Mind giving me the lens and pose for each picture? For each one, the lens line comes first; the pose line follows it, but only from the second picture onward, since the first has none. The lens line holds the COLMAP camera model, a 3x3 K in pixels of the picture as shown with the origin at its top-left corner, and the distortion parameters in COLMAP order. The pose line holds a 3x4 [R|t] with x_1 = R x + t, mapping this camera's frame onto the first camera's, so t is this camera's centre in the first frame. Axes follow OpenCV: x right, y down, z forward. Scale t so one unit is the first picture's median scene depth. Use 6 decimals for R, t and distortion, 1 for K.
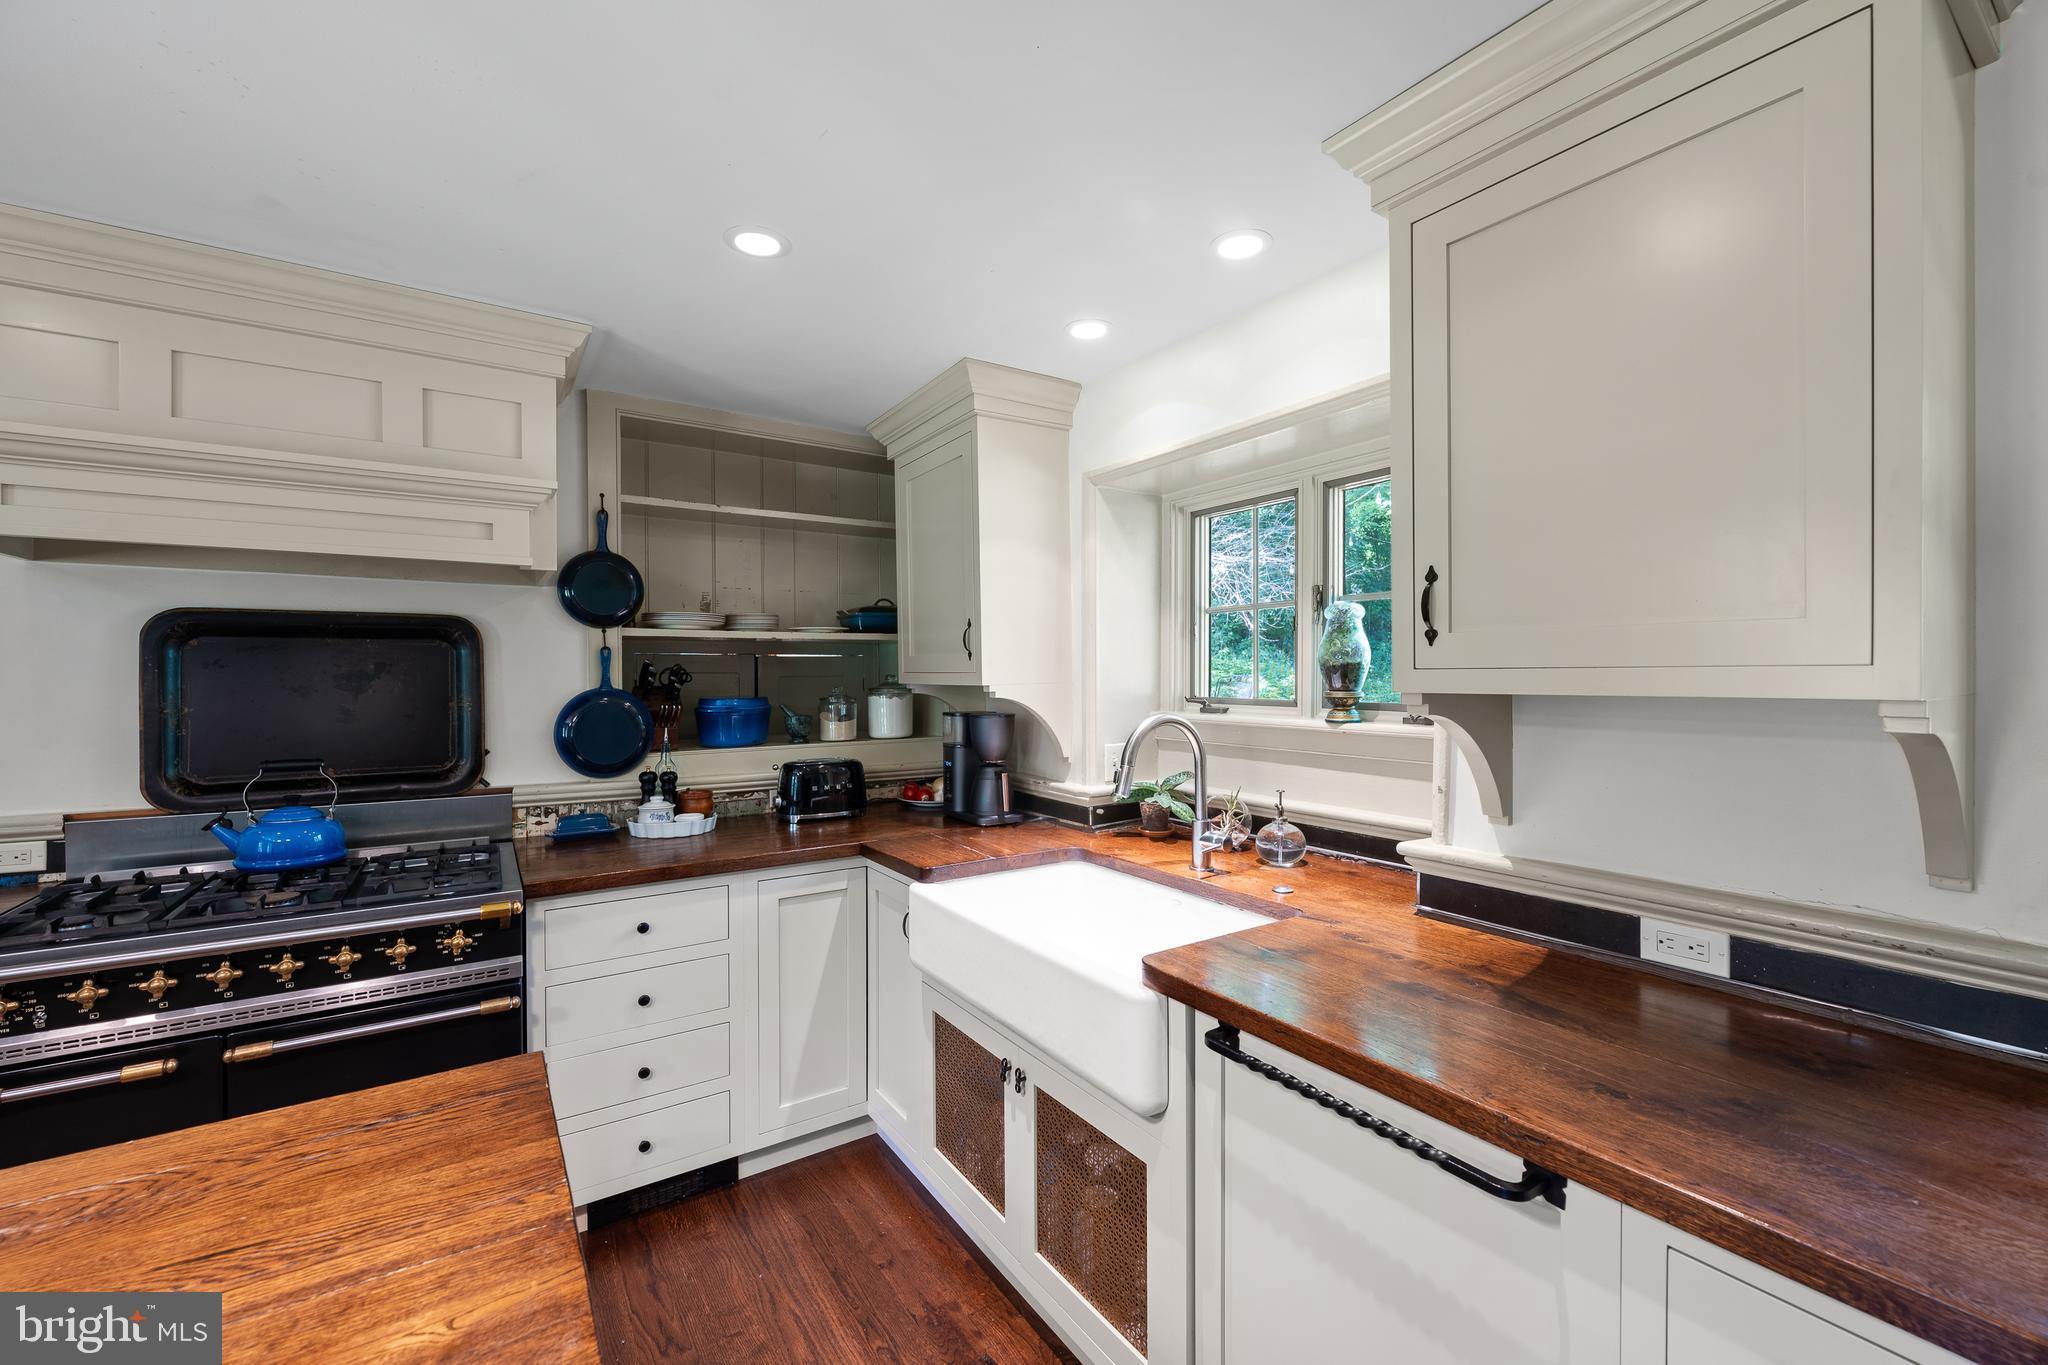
lens RADIAL K [[823.2, 0, 1030.6], [0, 823.2, 680.7], [0, 0, 1]] dist [-0.004470, -0.000131]
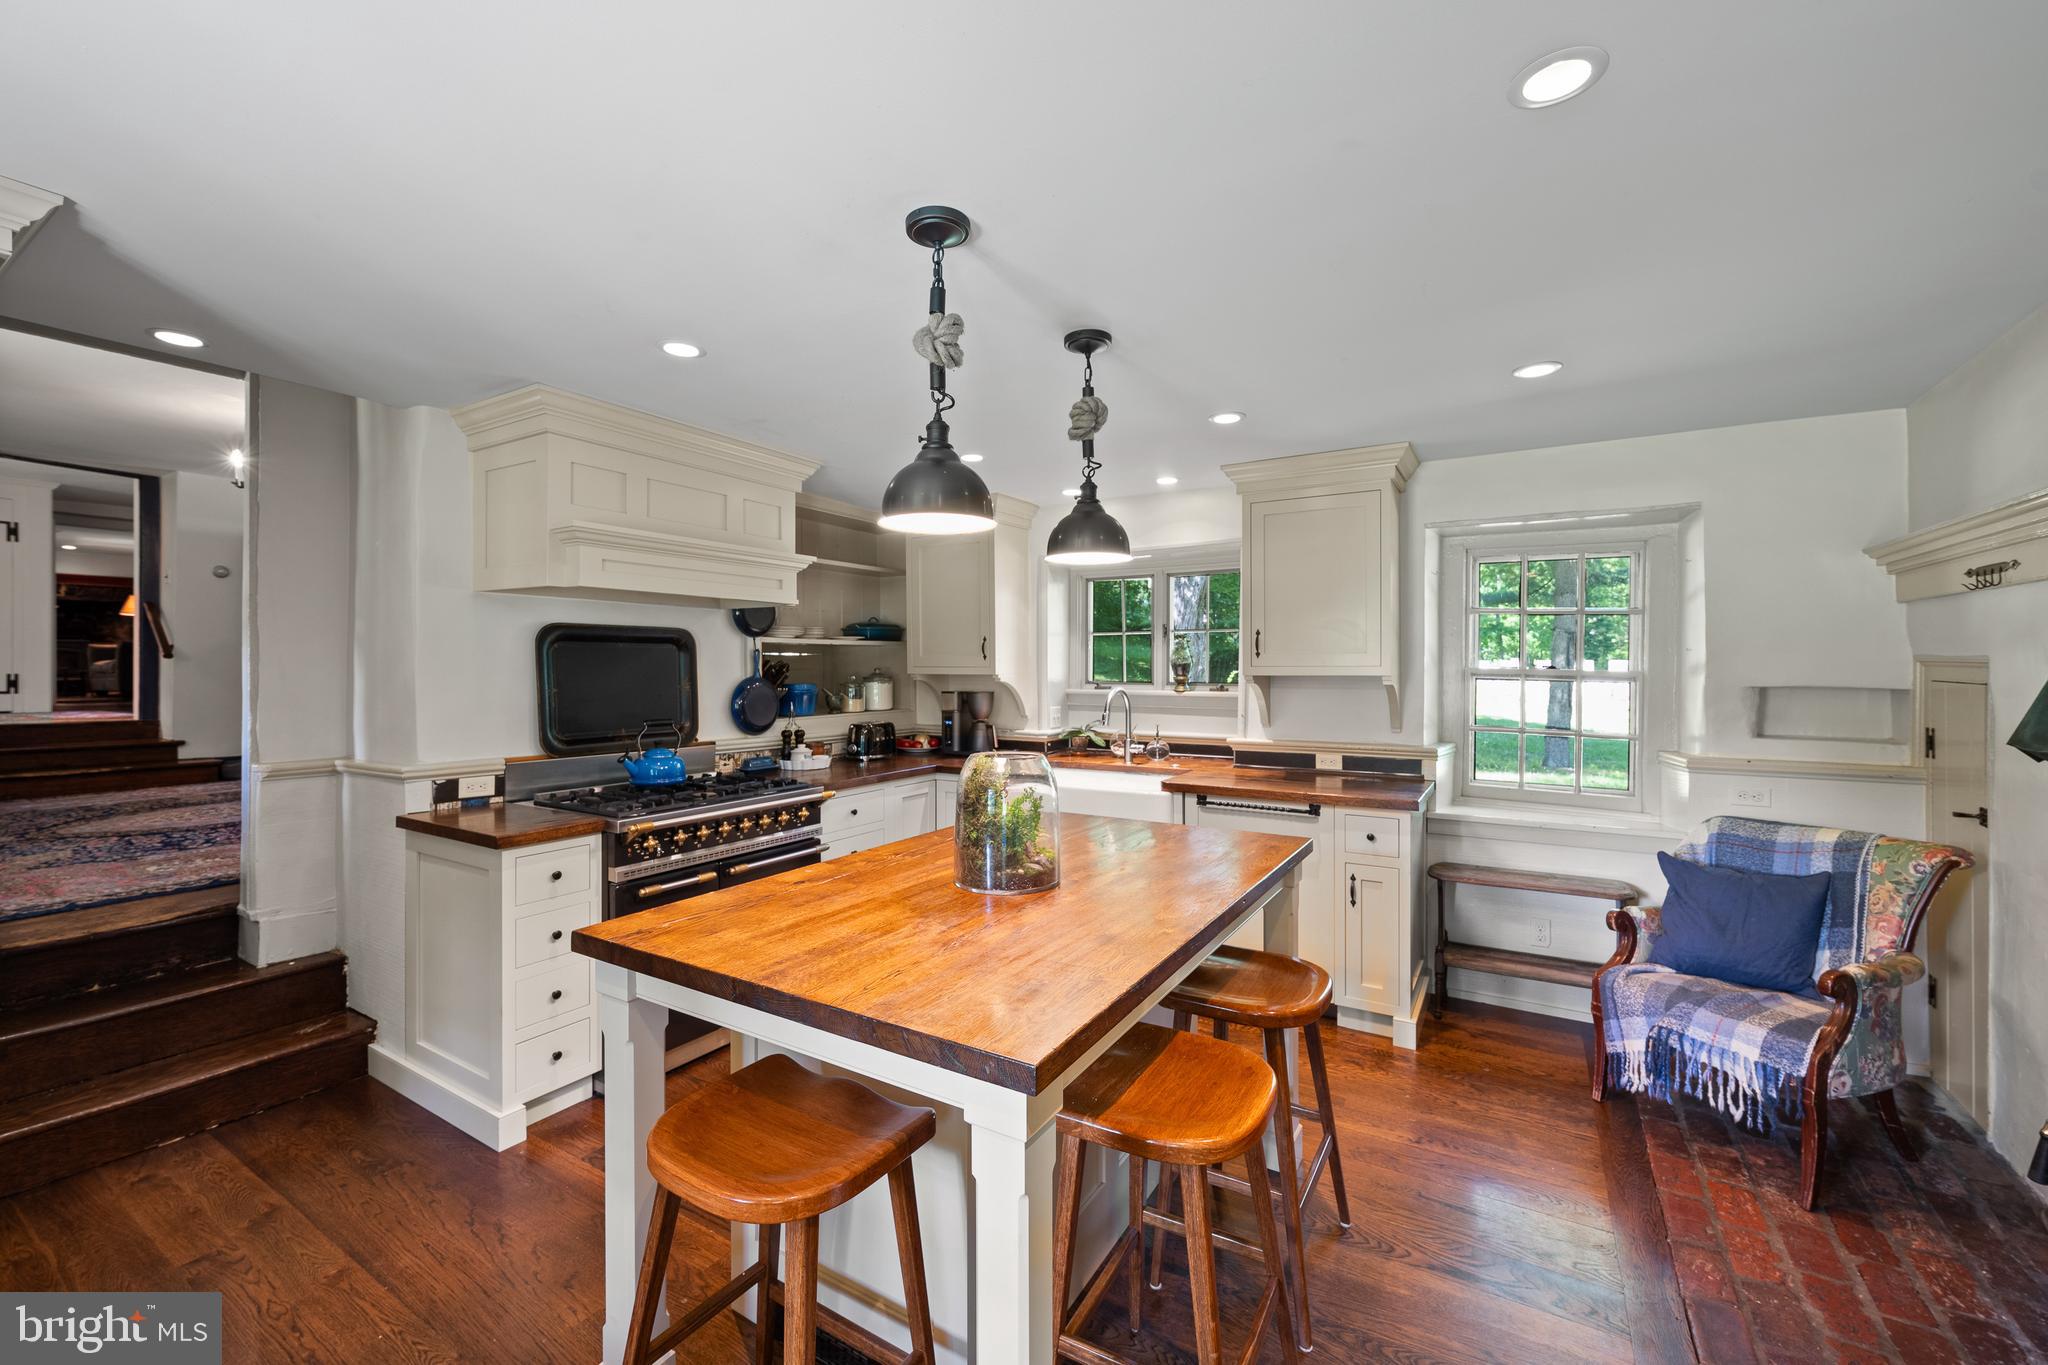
lens RADIAL K [[823.2, 0, 1028.0], [0, 823.2, 668.2], [0, 0, 1]] dist [-0.004470, -0.000131]
pose [[0.907929, 0.001374, 0.419122, -0.792436], [0.002044, 0.999968, -0.007706, 0.007112], [-0.419119, 0.007853, 0.907897, -0.683586]]
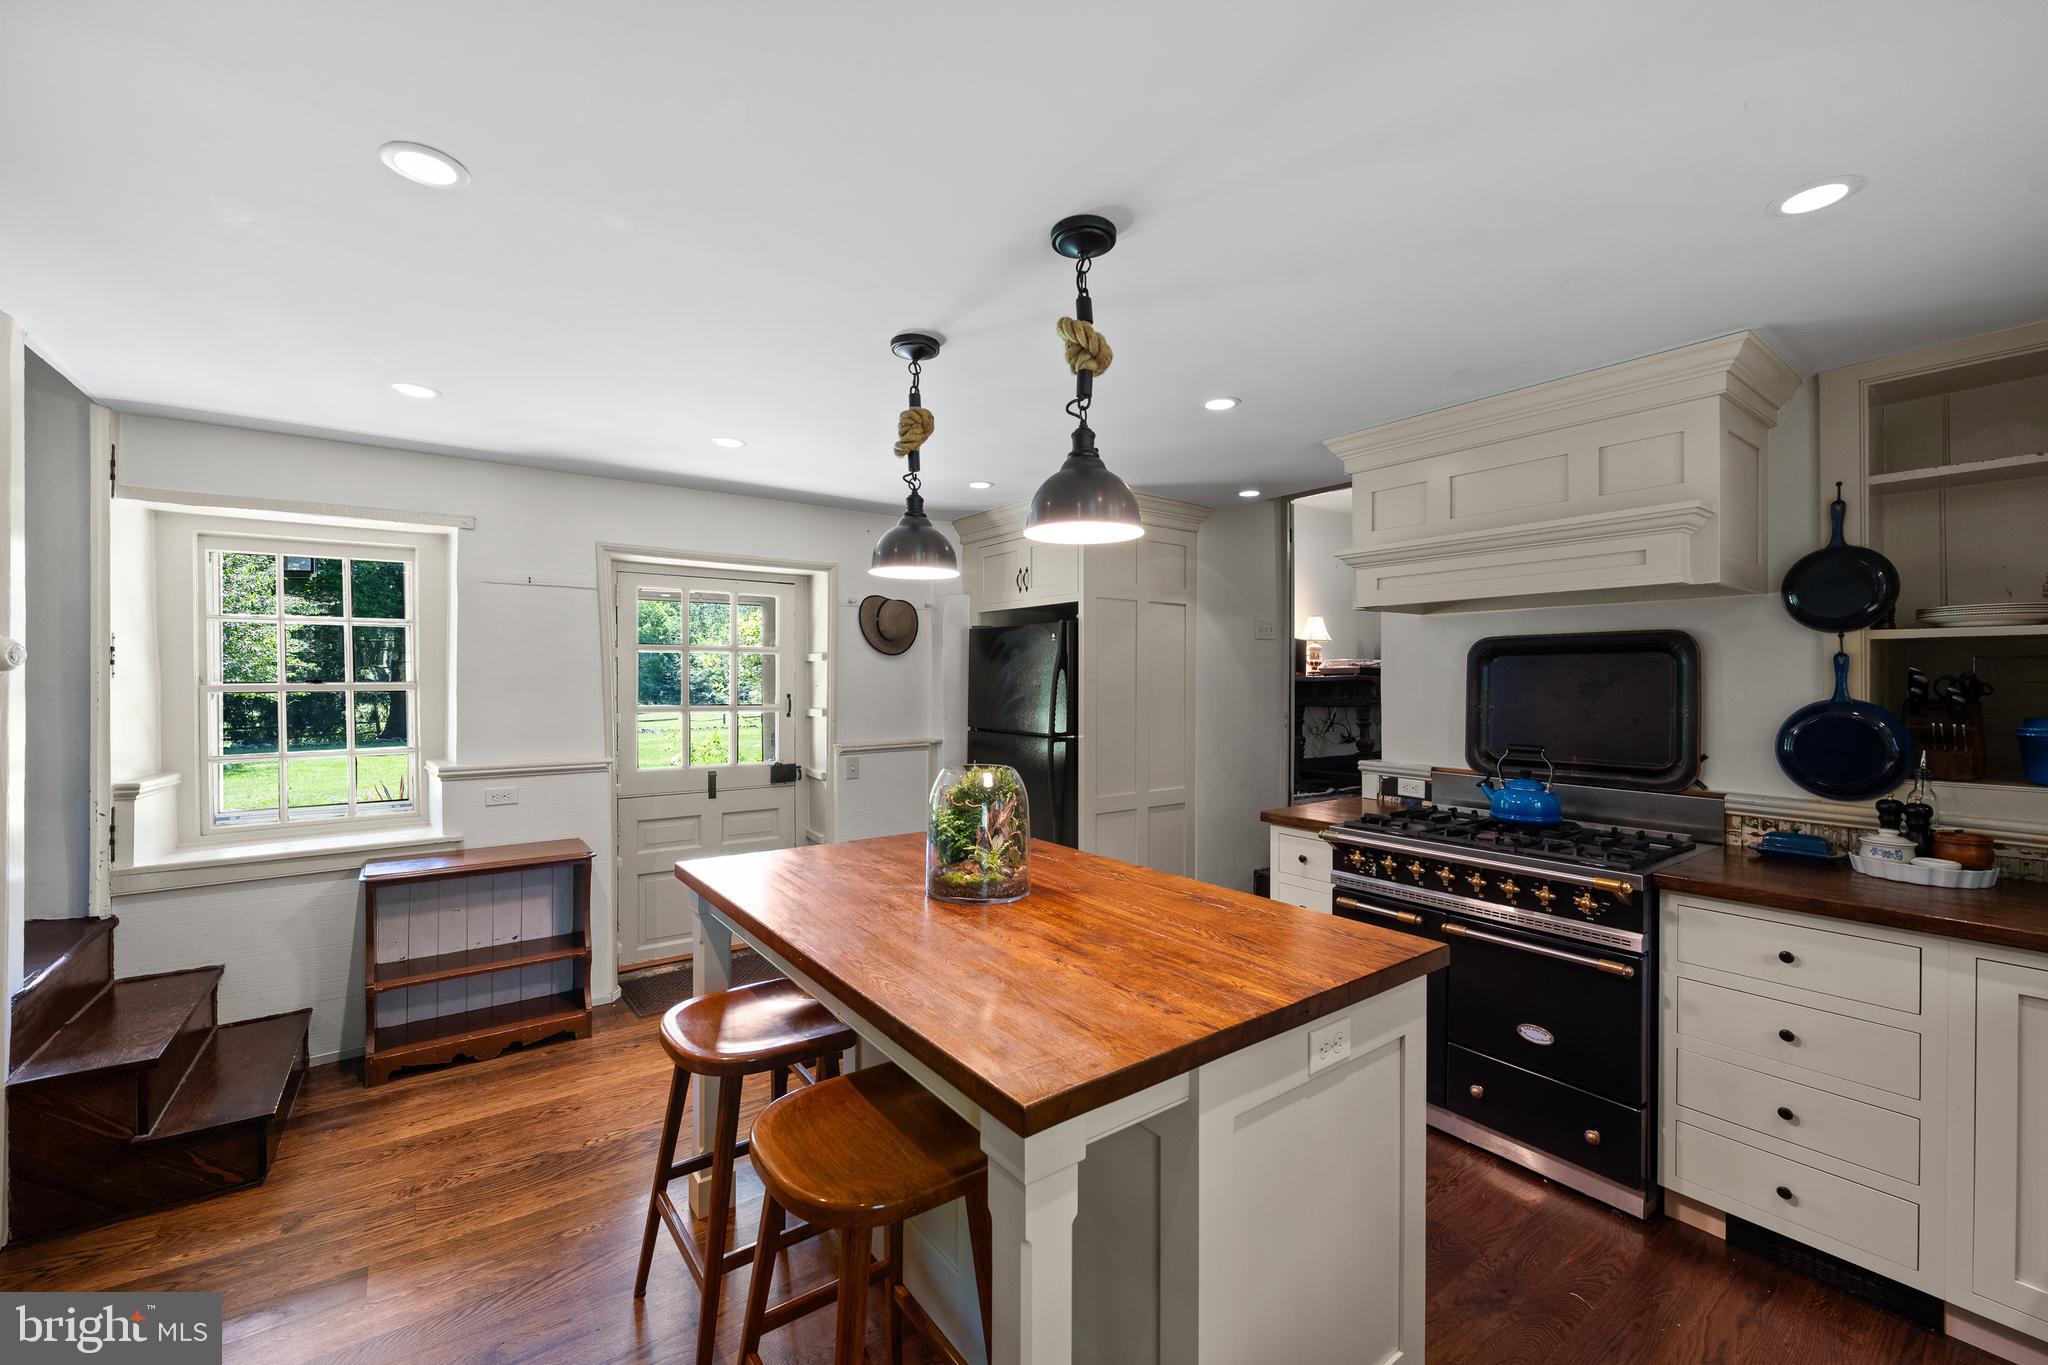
lens RADIAL K [[823.2, 0, 1018.4], [0, 823.2, 679.7], [0, 0, 1]] dist [-0.004470, -0.000131]
pose [[0.031444, -0.000108, -0.999506, 0.387727], [-0.010169, 0.999948, -0.000428, -0.003243], [0.999454, 0.010178, 0.031441, 0.090970]]
